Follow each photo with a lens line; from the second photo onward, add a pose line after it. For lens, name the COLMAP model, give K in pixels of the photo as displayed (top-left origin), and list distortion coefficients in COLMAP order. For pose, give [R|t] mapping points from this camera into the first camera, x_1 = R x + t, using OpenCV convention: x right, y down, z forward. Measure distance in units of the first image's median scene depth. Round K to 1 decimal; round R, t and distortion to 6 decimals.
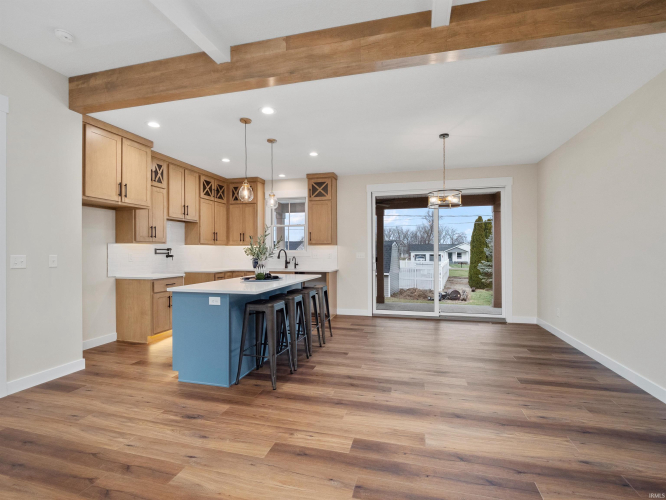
lens RADIAL K [[324.6, 0, 330.0], [0, 324.6, 250.7], [0, 0, 1]] dist [0.005607, -0.001209]
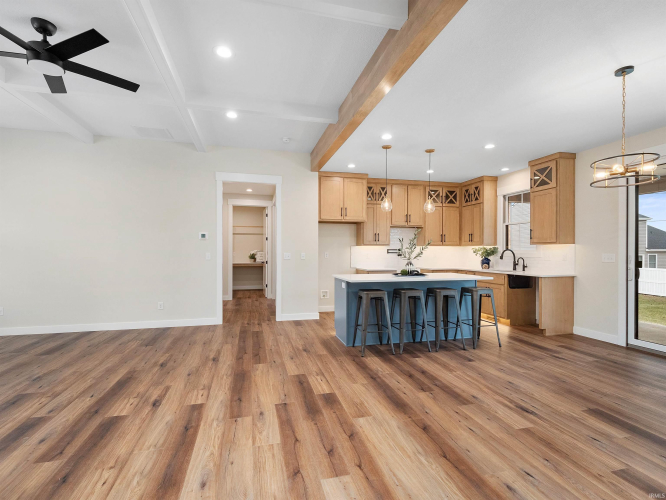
lens RADIAL K [[324.6, 0, 332.5], [0, 324.6, 249.8], [0, 0, 1]] dist [0.005607, -0.001209]
pose [[0.481296, -0.002324, -0.876555, 0.685821], [-0.002051, 0.999991, -0.003778, 0.003025], [0.876556, 0.003616, 0.481287, 0.203456]]
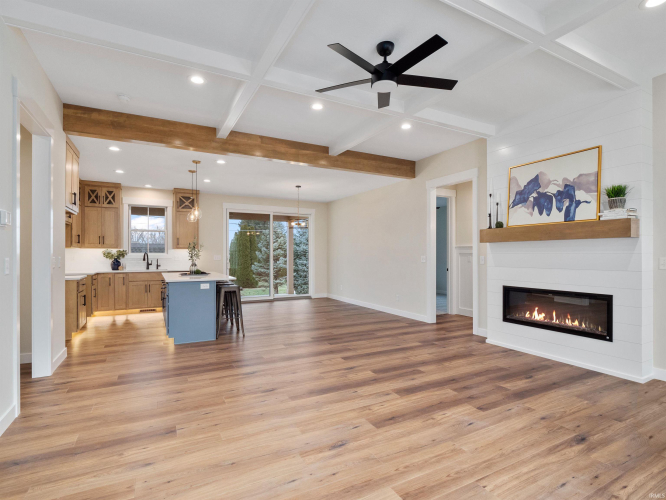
lens RADIAL K [[348.6, 0, 331.6], [0, 348.6, 252.3], [0, 0, 1]] dist [0.020470, 0.000812]
pose [[0.732913, 0.006737, 0.680289, -0.806246], [-0.002779, 0.999972, -0.006909, 0.003500], [-0.680316, 0.003173, 0.732912, -0.481092]]
